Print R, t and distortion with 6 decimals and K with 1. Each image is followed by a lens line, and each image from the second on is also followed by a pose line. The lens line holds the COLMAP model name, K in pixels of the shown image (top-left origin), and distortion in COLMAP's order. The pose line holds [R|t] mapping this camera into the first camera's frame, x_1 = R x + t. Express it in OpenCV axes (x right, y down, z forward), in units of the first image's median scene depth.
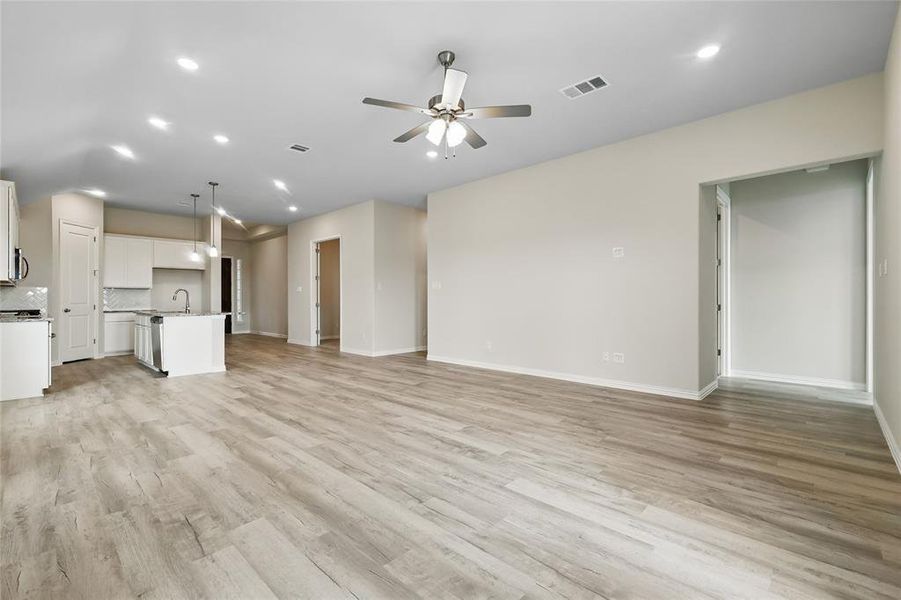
lens RADIAL K [[399.1, 0, 451.0], [0, 399.1, 299.1], [0, 0, 1]] dist [-0.000543, 0.000115]
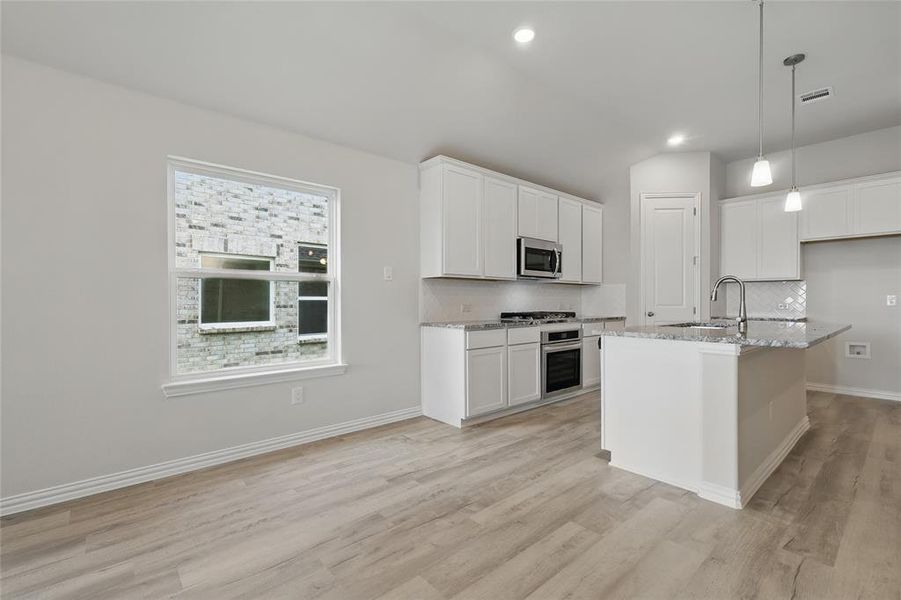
lens RADIAL K [[401.7, 0, 449.3], [0, 401.7, 302.5], [0, 0, 1]] dist [-0.001275, -0.000011]
pose [[-0.092073, 0.007458, -0.995724, -0.379339], [0.002270, 0.999971, 0.007280, -0.000522], [0.995750, -0.001590, -0.092087, 1.468450]]
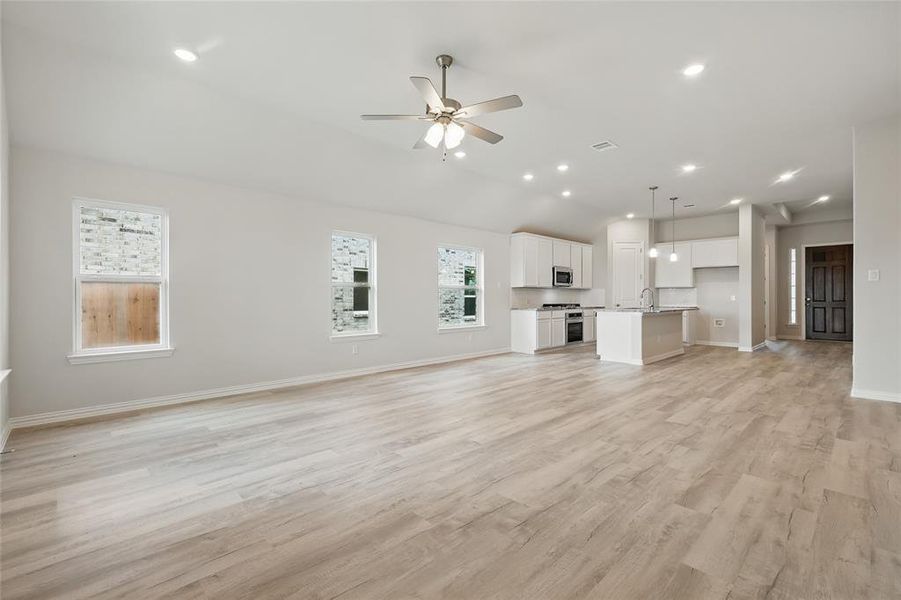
lens RADIAL K [[399.1, 0, 451.0], [0, 399.1, 299.1], [0, 0, 1]] dist [-0.000543, 0.000115]
pose [[-0.041069, 0.006148, -0.999137, 0.955209], [-0.000144, 0.999981, 0.006159, -0.004644], [0.999156, 0.000397, -0.041067, 1.006188]]
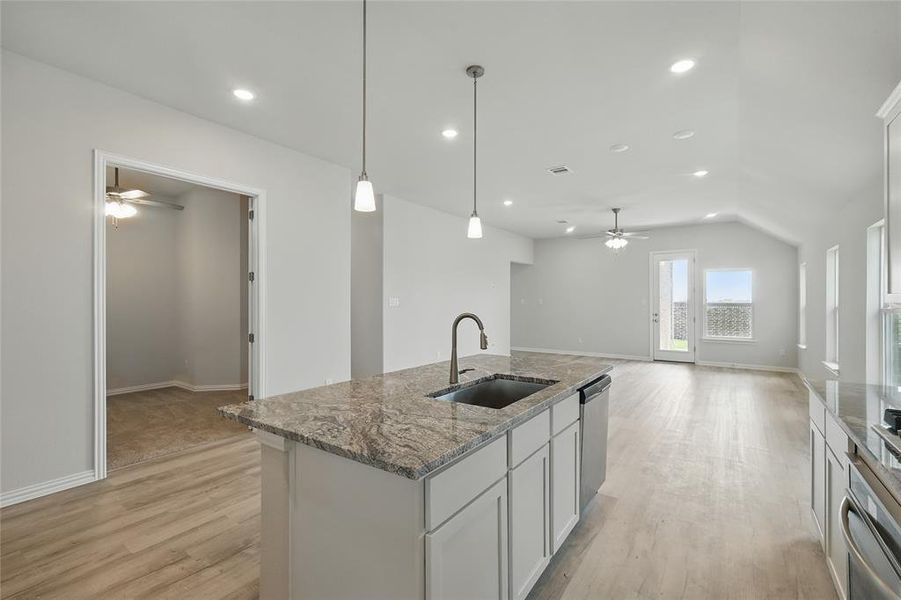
lens RADIAL K [[399.1, 0, 451.0], [0, 399.1, 299.1], [0, 0, 1]] dist [-0.000543, 0.000115]
pose [[-0.146796, 0.007071, 0.989141, -2.020602], [0.001369, 0.999975, -0.006945, -0.080508], [-0.989166, 0.000335, -0.146802, 2.155722]]
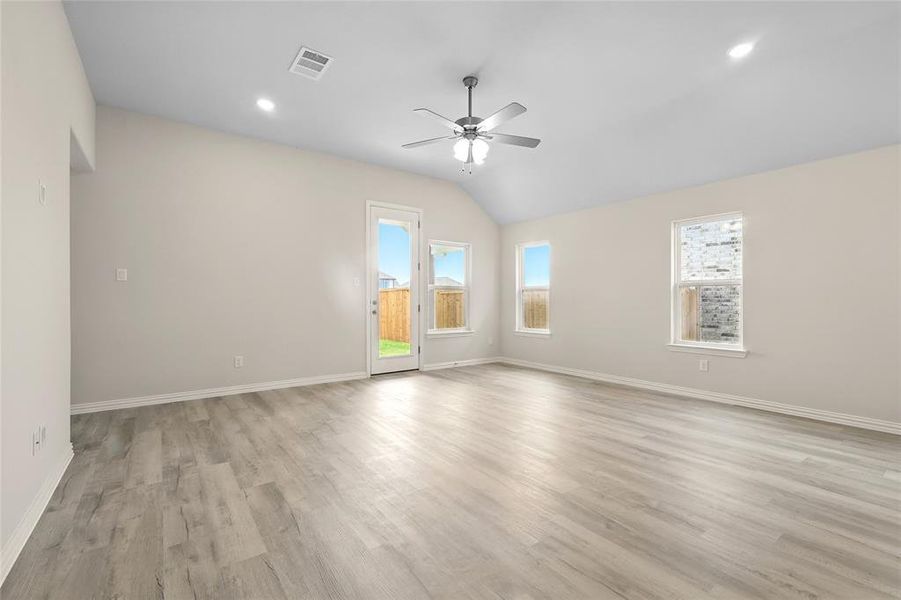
lens RADIAL K [[399.1, 0, 451.0], [0, 399.1, 299.1], [0, 0, 1]] dist [-0.000543, 0.000115]
pose [[-0.984762, 0.004377, 0.173850, -0.144935], [0.003873, 0.999987, -0.003239, 0.001396], [-0.173862, -0.002517, -0.984767, 1.998094]]
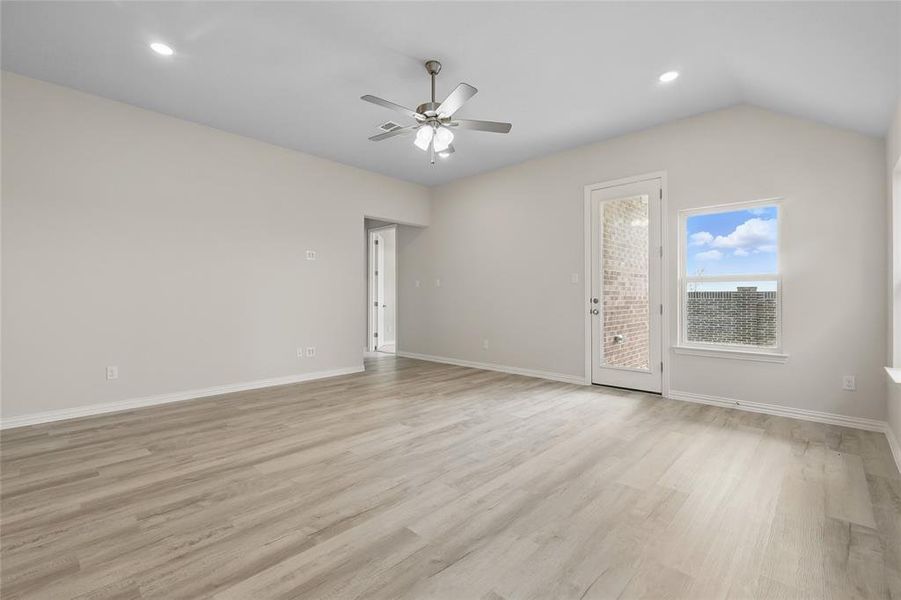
lens RADIAL K [[399.2, 0, 455.3], [0, 399.2, 298.0], [0, 0, 1]] dist [0.004718, 0.000541]
pose [[-0.013737, 0.003241, 0.999900, -1.007074], [-0.000336, 0.999995, -0.003246, 0.002862], [-0.999906, -0.000380, -0.013736, 0.908382]]
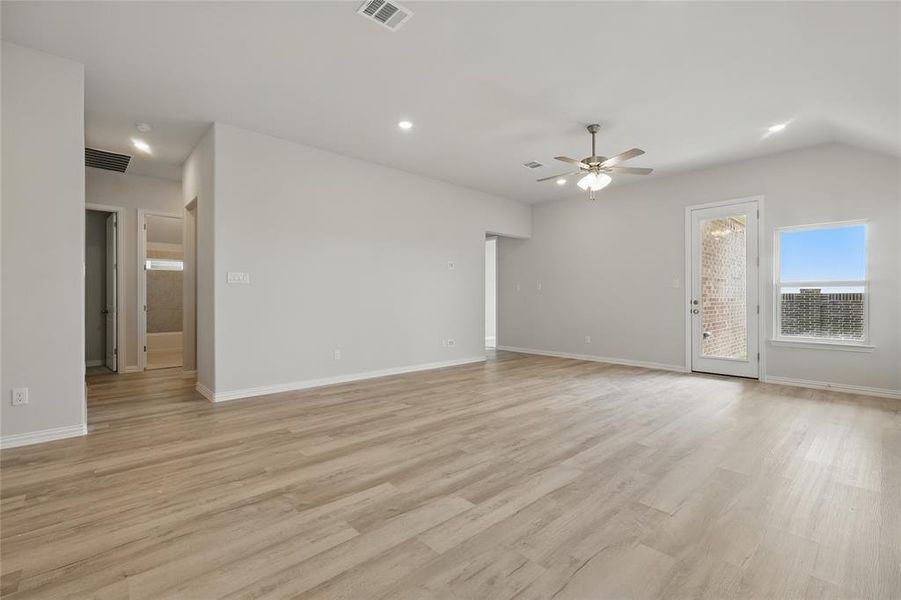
lens RADIAL K [[399.1, 0, 451.0], [0, 399.1, 299.1], [0, 0, 1]] dist [-0.000543, 0.000115]
pose [[0.067039, 0.005176, 0.997737, -1.379431], [-0.000704, 0.999987, -0.005141, 0.004518], [-0.997750, -0.000358, 0.067042, 1.337598]]
